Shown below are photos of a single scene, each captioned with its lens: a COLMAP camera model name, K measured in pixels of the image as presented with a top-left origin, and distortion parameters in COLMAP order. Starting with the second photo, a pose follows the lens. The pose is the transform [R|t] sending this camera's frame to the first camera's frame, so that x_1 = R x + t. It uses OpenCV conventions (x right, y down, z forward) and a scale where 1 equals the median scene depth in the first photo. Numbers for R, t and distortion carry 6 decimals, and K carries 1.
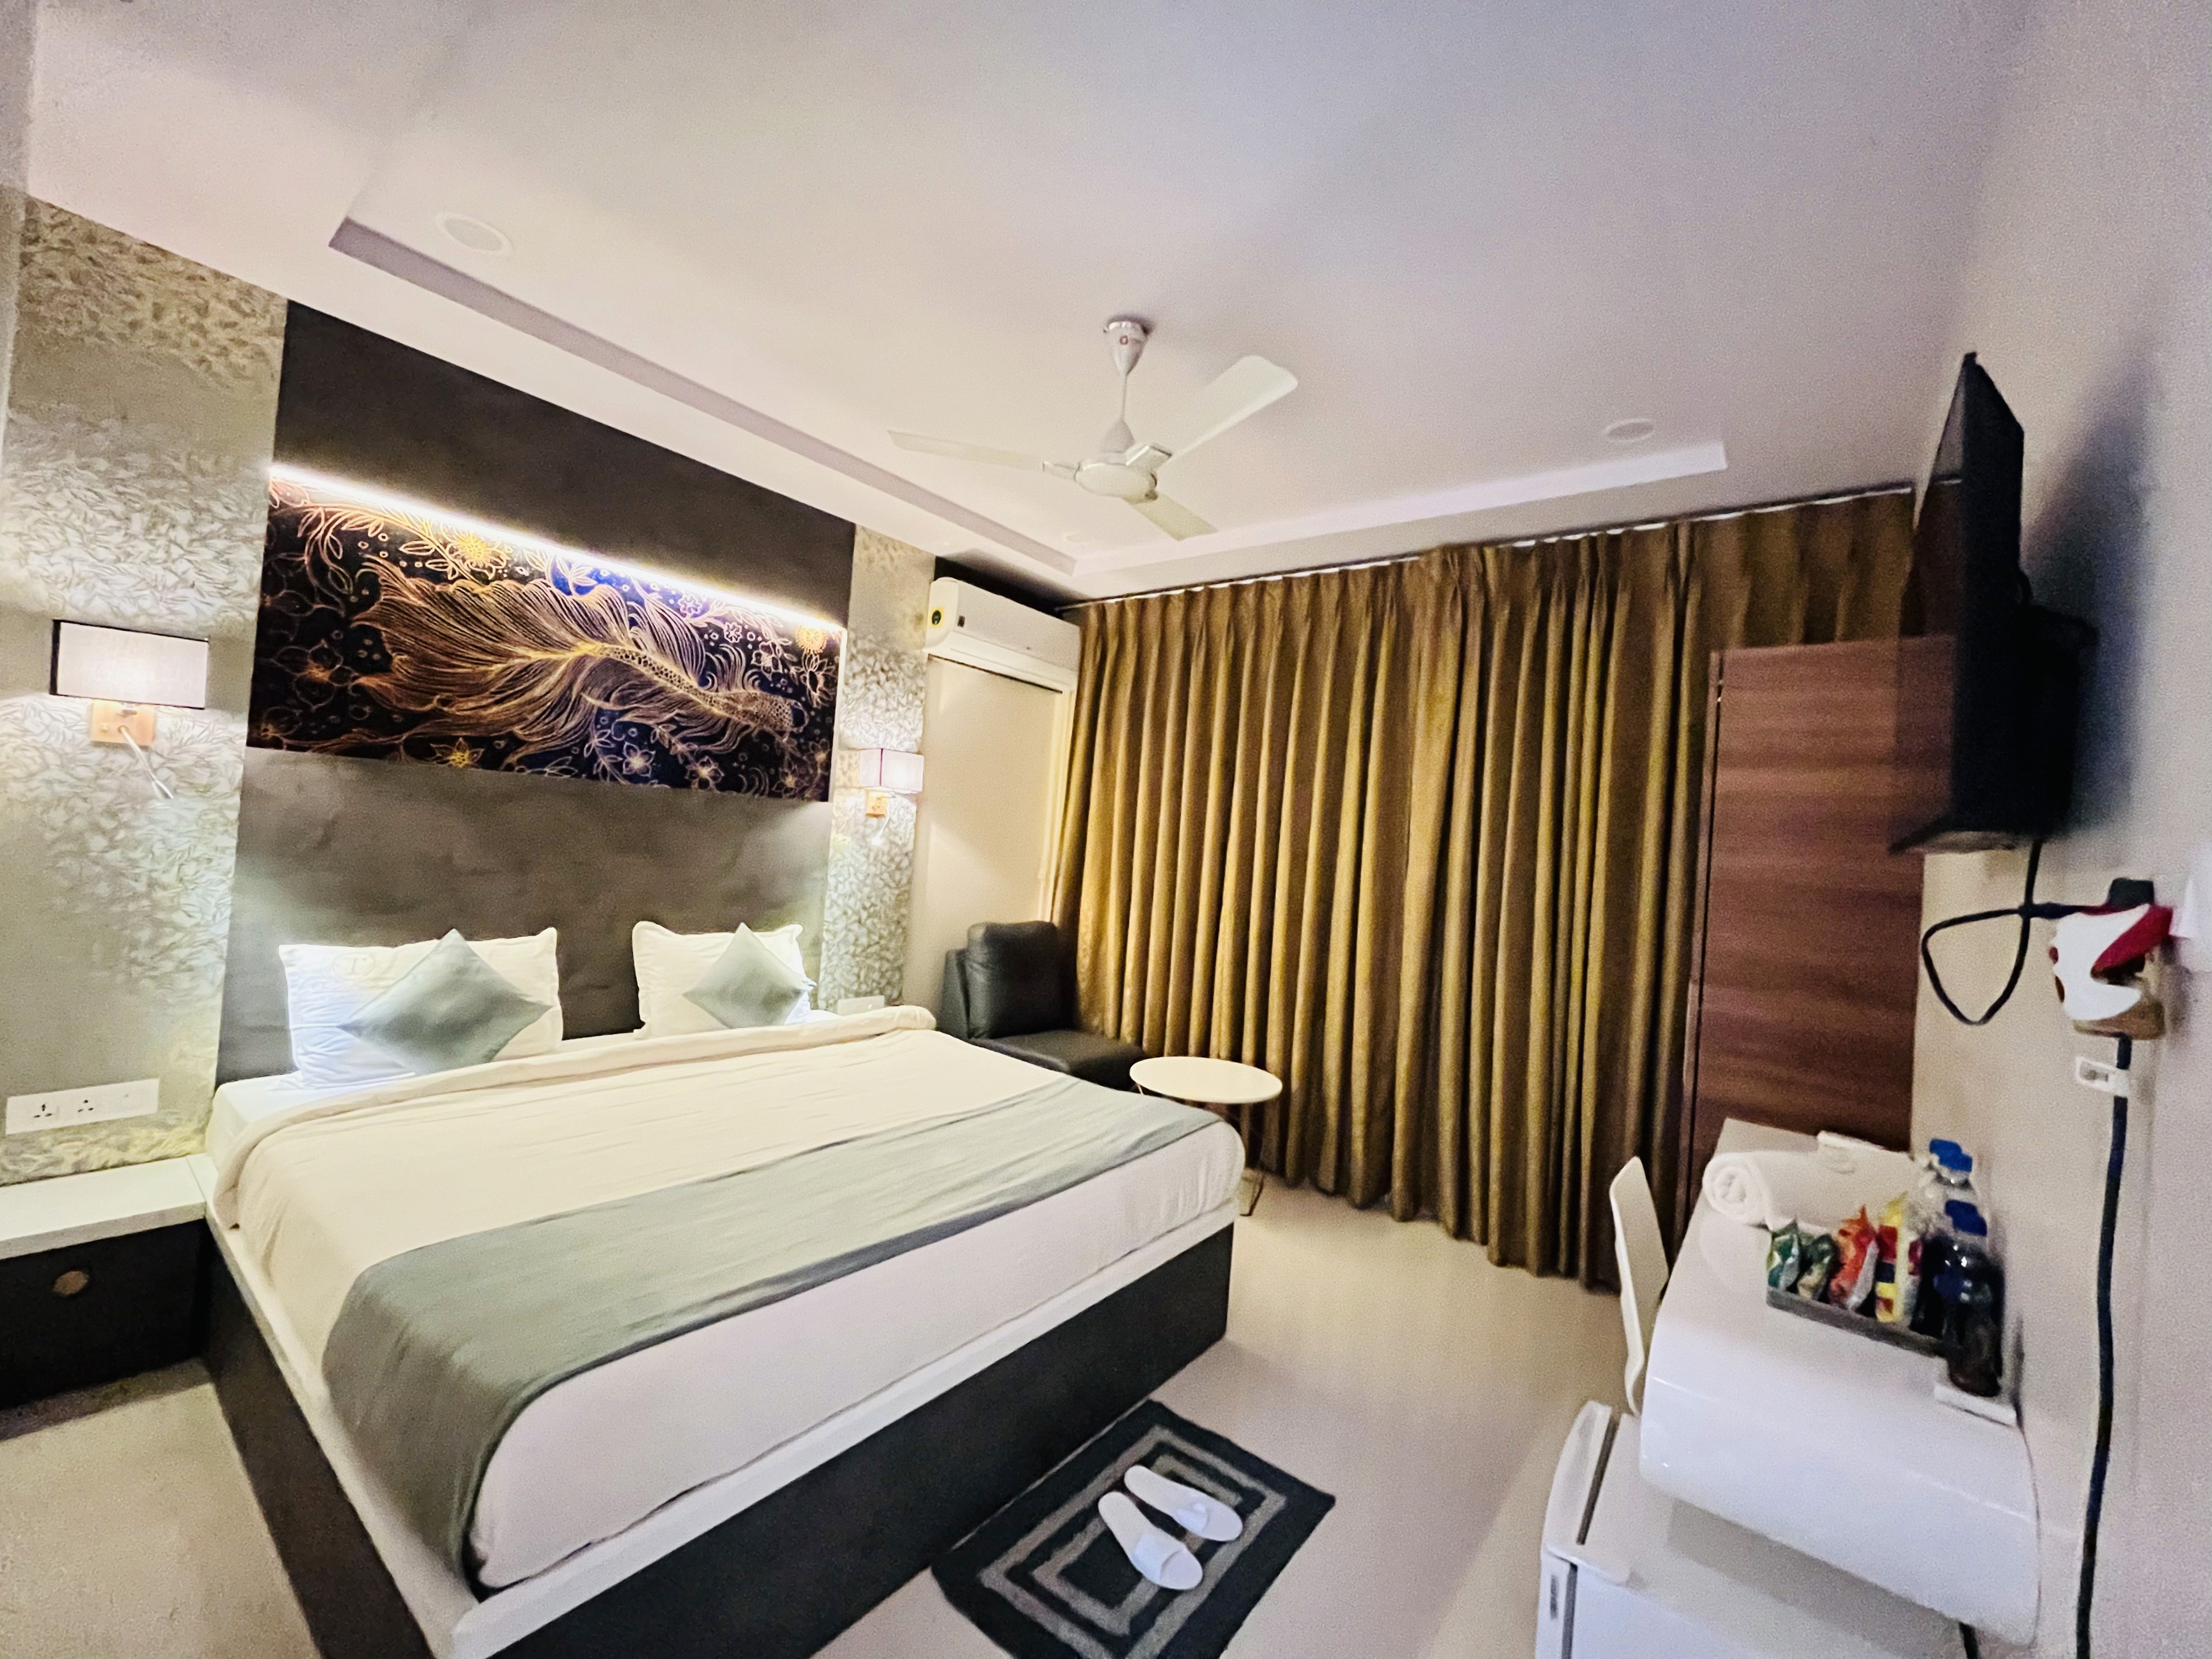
lens RADIAL K [[902.5, 0, 1106.9], [0, 902.5, 818.1], [0, 0, 1]] dist [-0.000923, 0.000756]
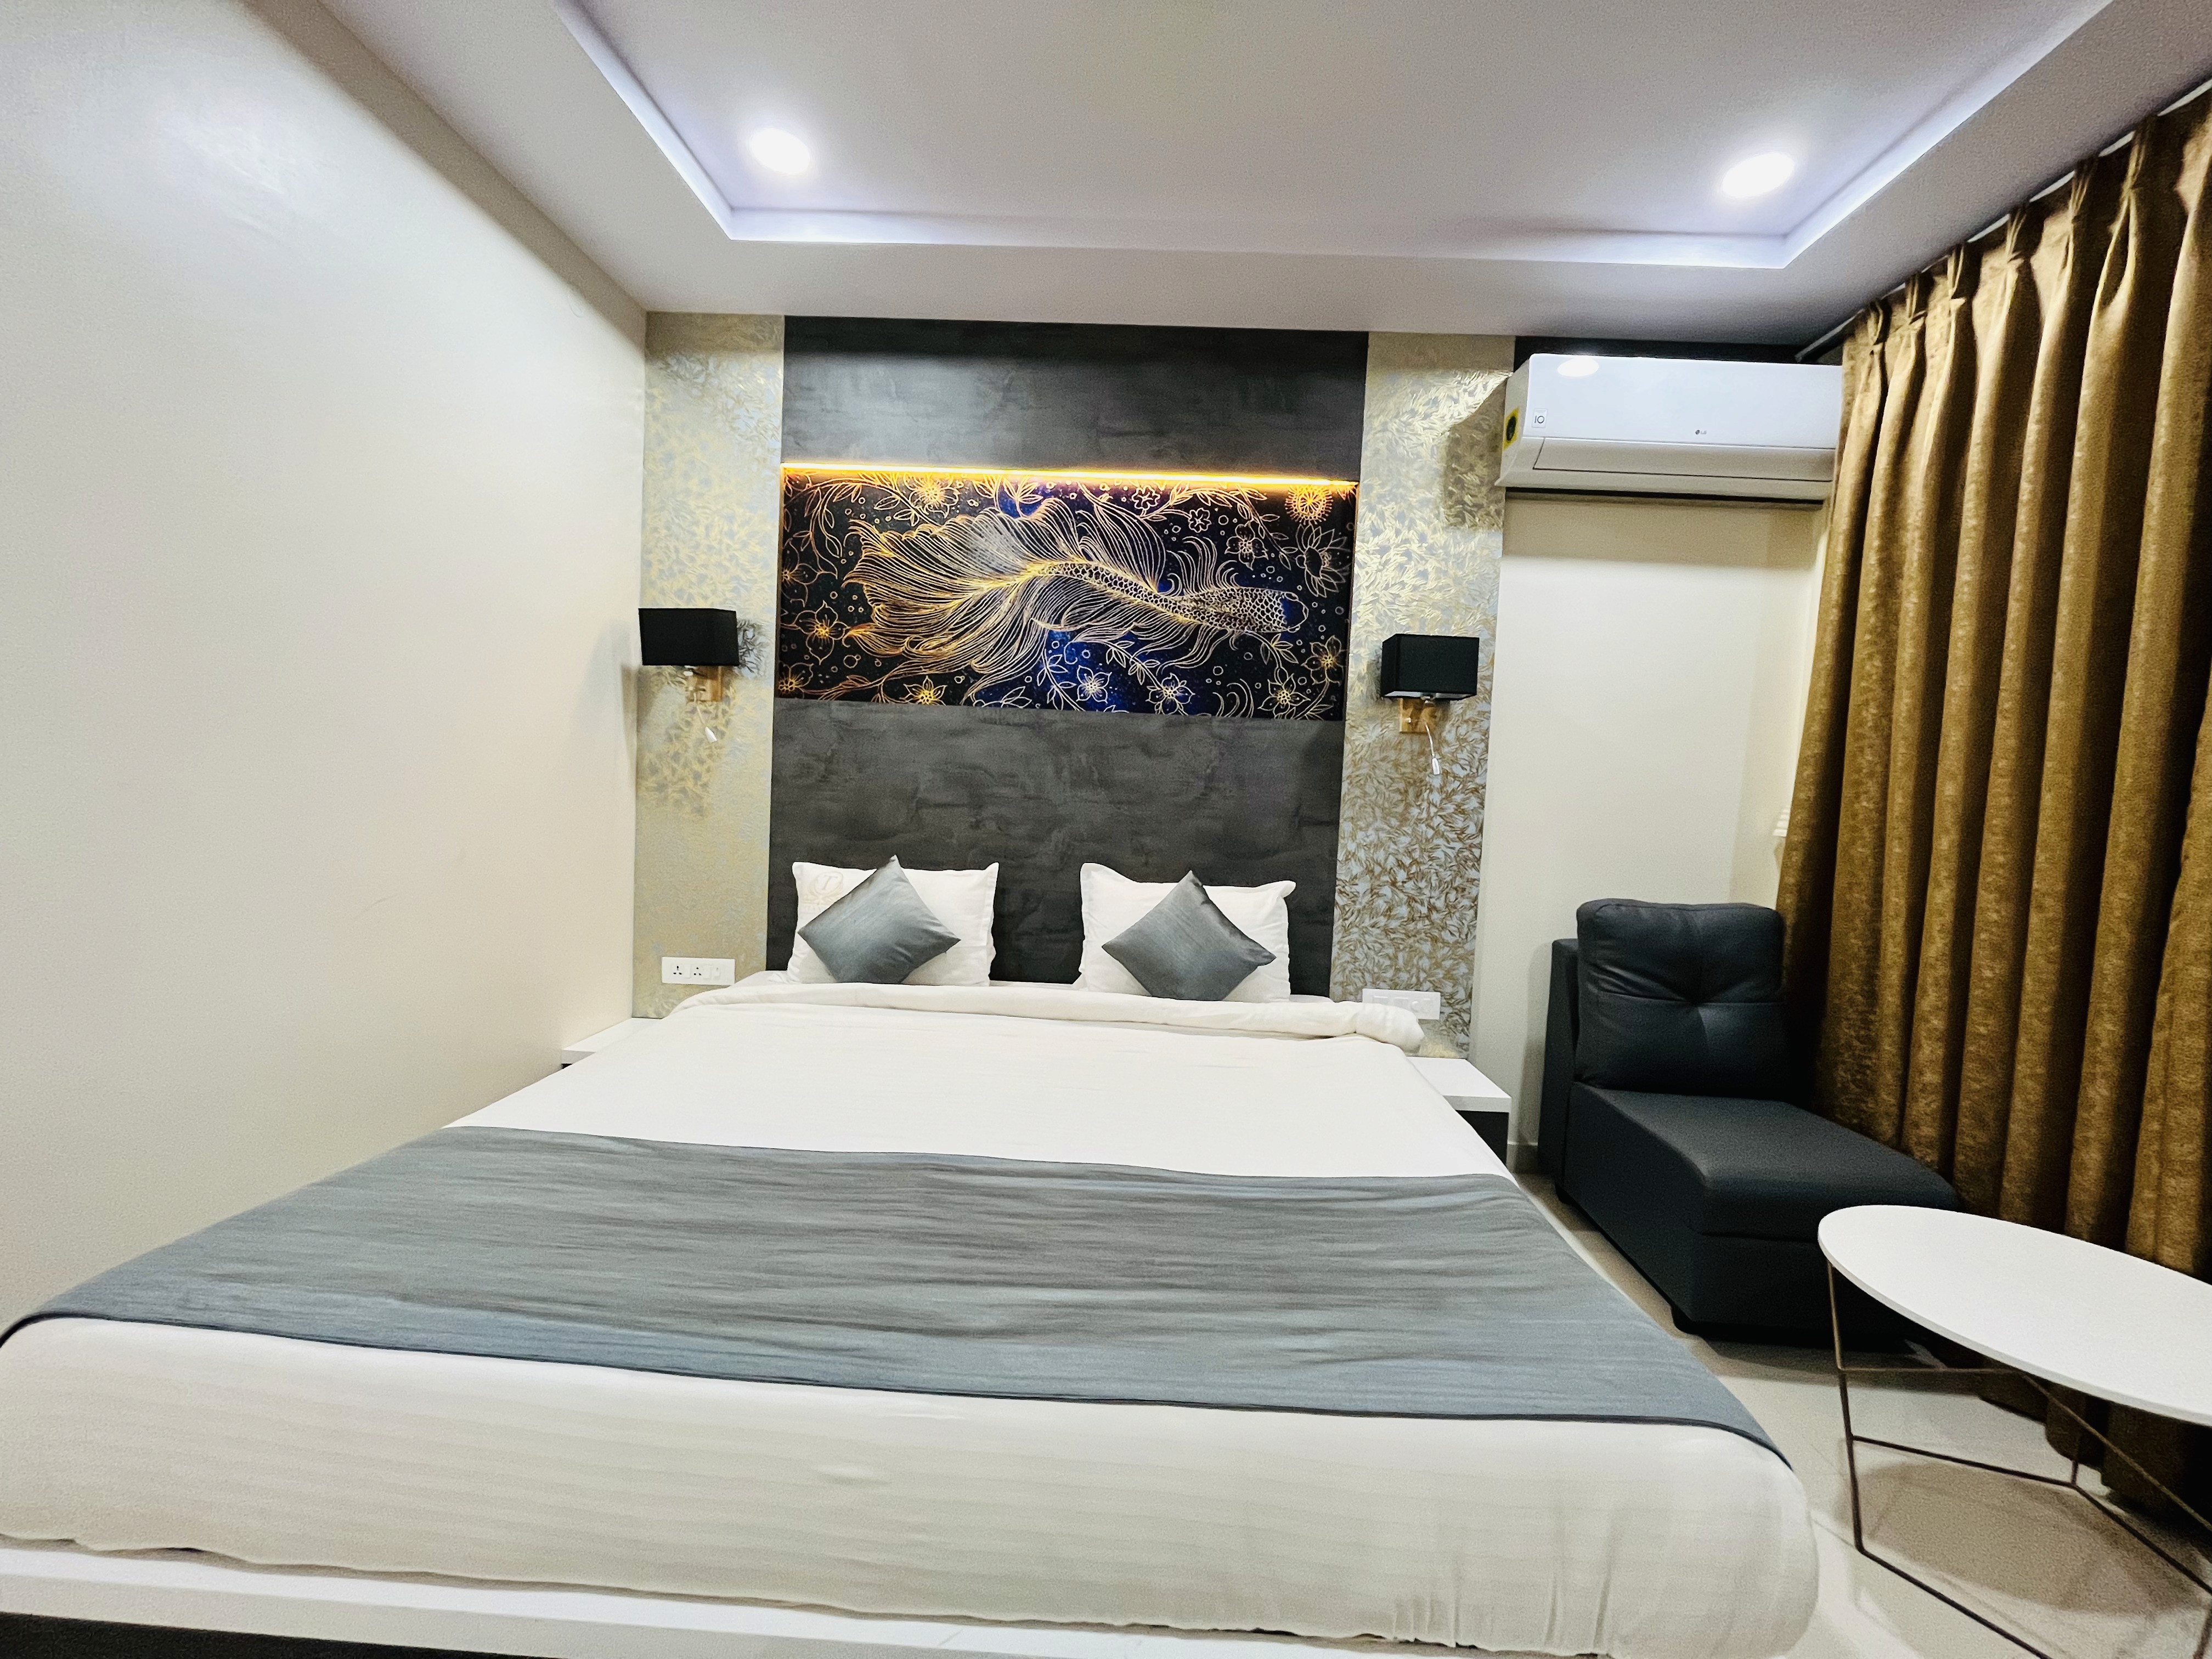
lens RADIAL K [[902.5, 0, 1110.7], [0, 902.5, 817.2], [0, 0, 1]] dist [-0.000923, 0.000756]
pose [[0.579907, -0.010044, -0.814621, 0.235497], [0.022684, 0.999735, 0.003822, 0.068891], [0.814367, -0.020695, 0.579981, 0.515018]]
